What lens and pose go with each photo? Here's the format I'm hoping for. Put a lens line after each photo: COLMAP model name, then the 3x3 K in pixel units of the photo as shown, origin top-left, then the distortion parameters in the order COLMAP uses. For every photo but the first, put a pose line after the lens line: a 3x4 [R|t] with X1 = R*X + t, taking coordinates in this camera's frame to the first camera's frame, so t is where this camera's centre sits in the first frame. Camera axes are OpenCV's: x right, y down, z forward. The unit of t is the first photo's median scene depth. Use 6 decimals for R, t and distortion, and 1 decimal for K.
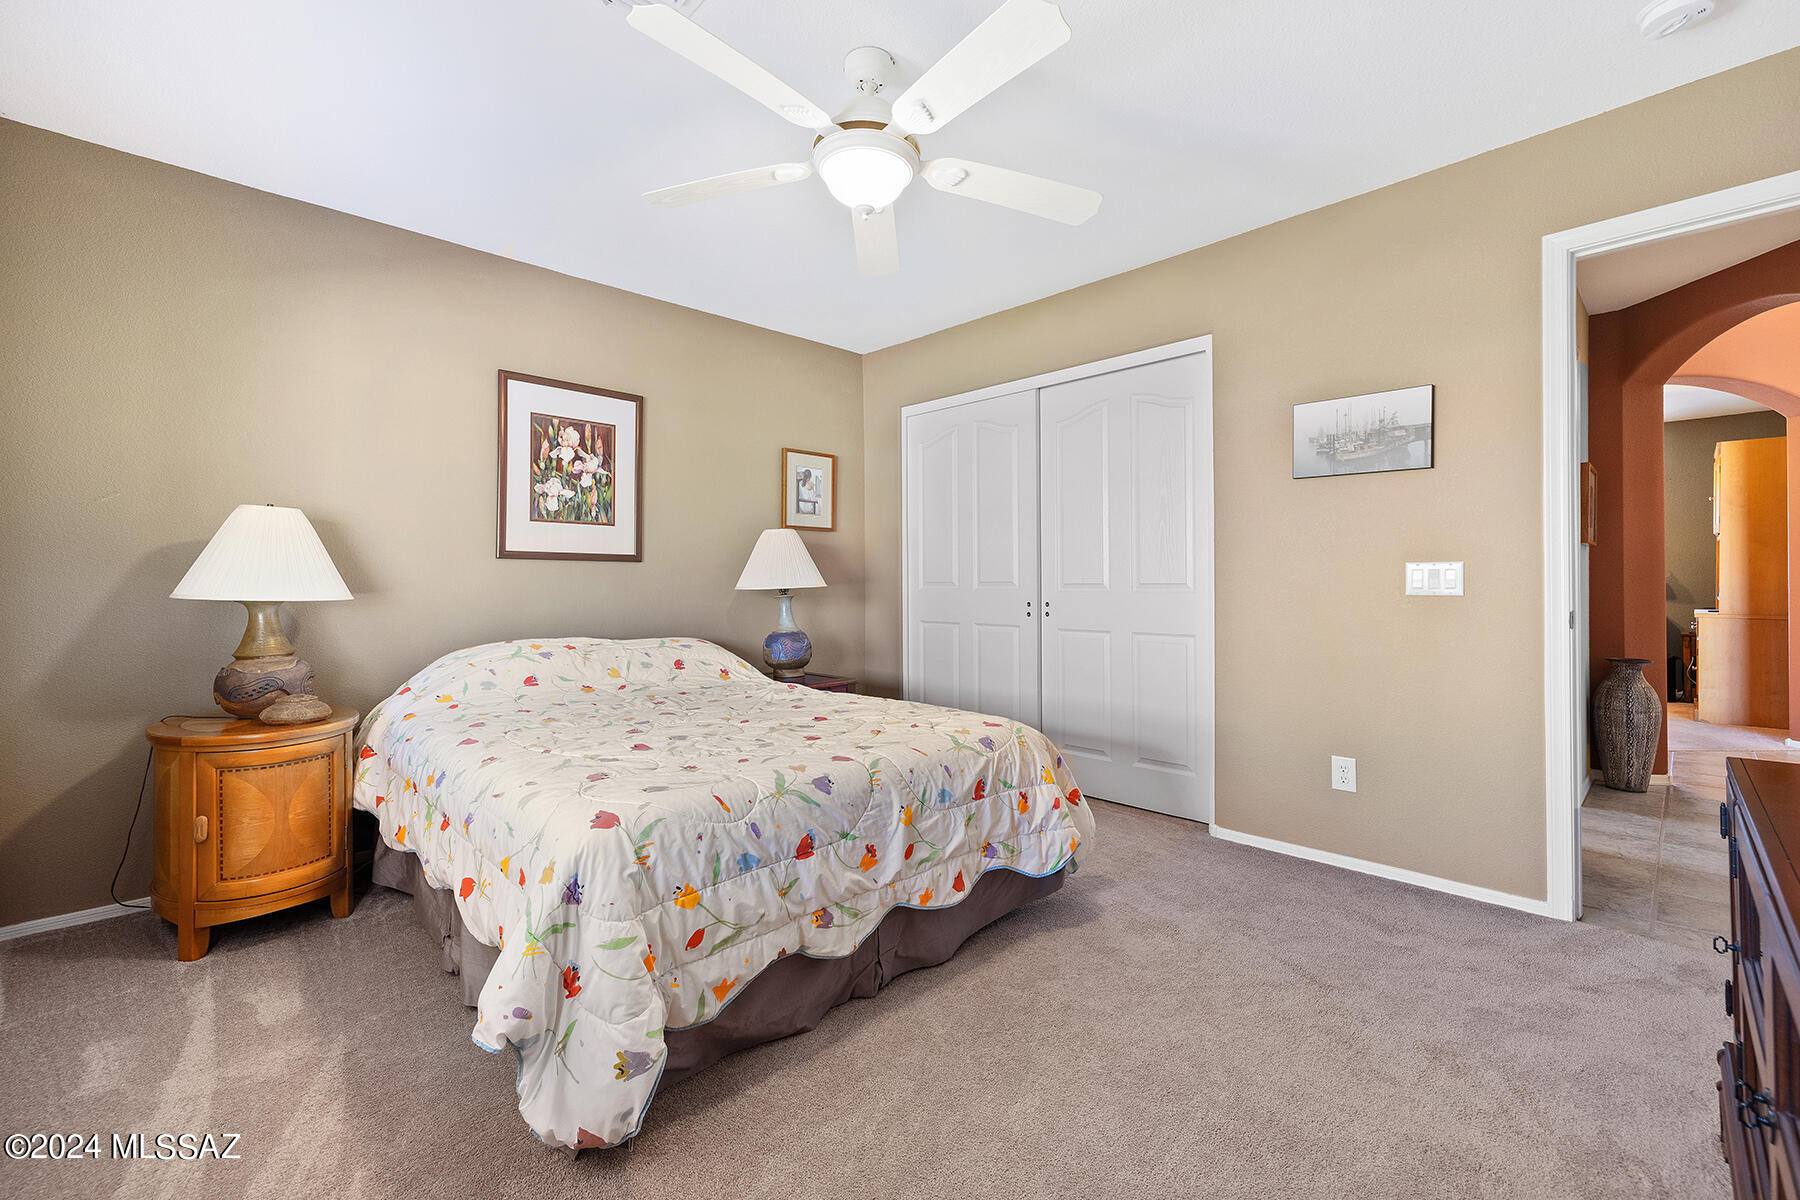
lens RADIAL K [[785.2, 0, 891.9], [0, 785.2, 588.2], [0, 0, 1]] dist [-0.000091, -0.000625]
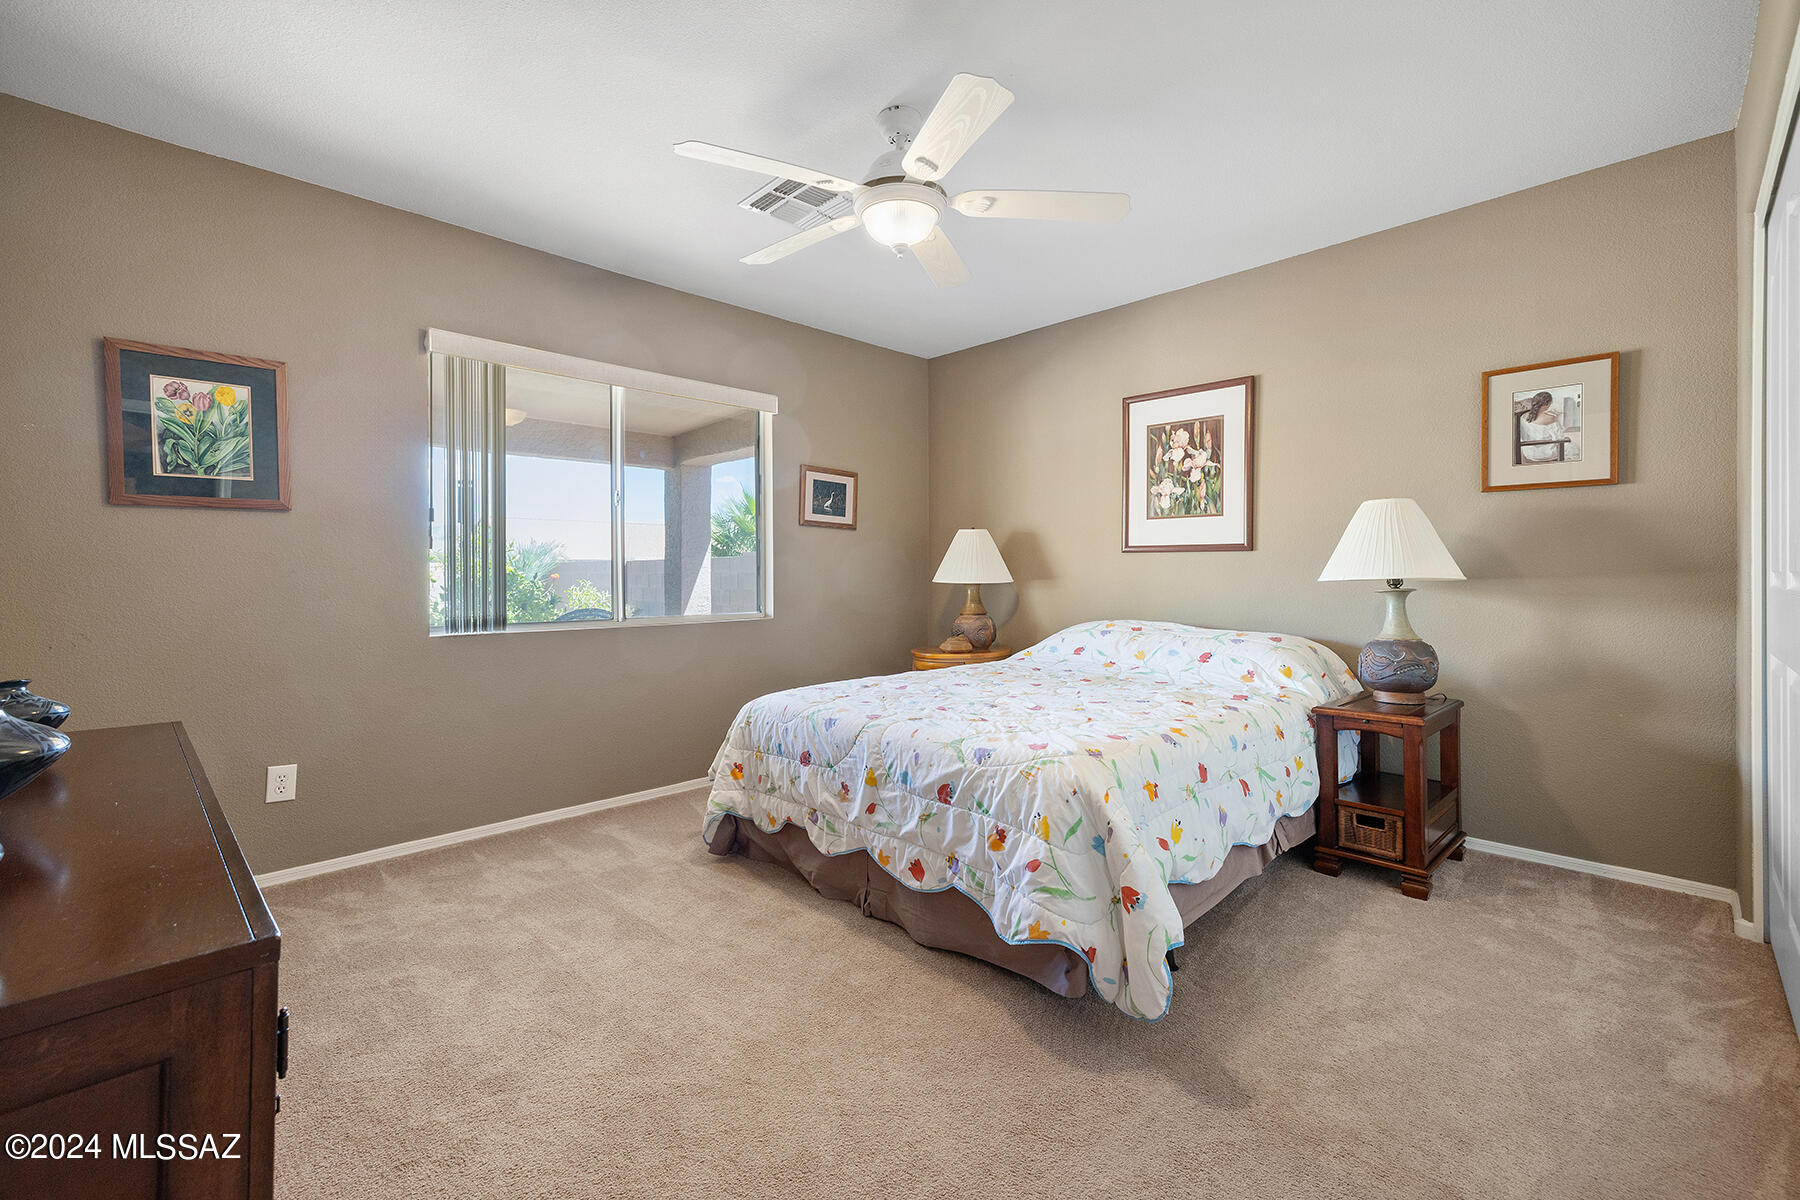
lens RADIAL K [[785.2, 0, 892.9], [0, 785.2, 583.5], [0, 0, 1]] dist [-0.000091, -0.000625]
pose [[-0.031987, 0.015424, -0.999369, 0.709701], [-0.003875, 0.999871, 0.015556, -0.006986], [0.999481, 0.004370, -0.031923, 0.651108]]
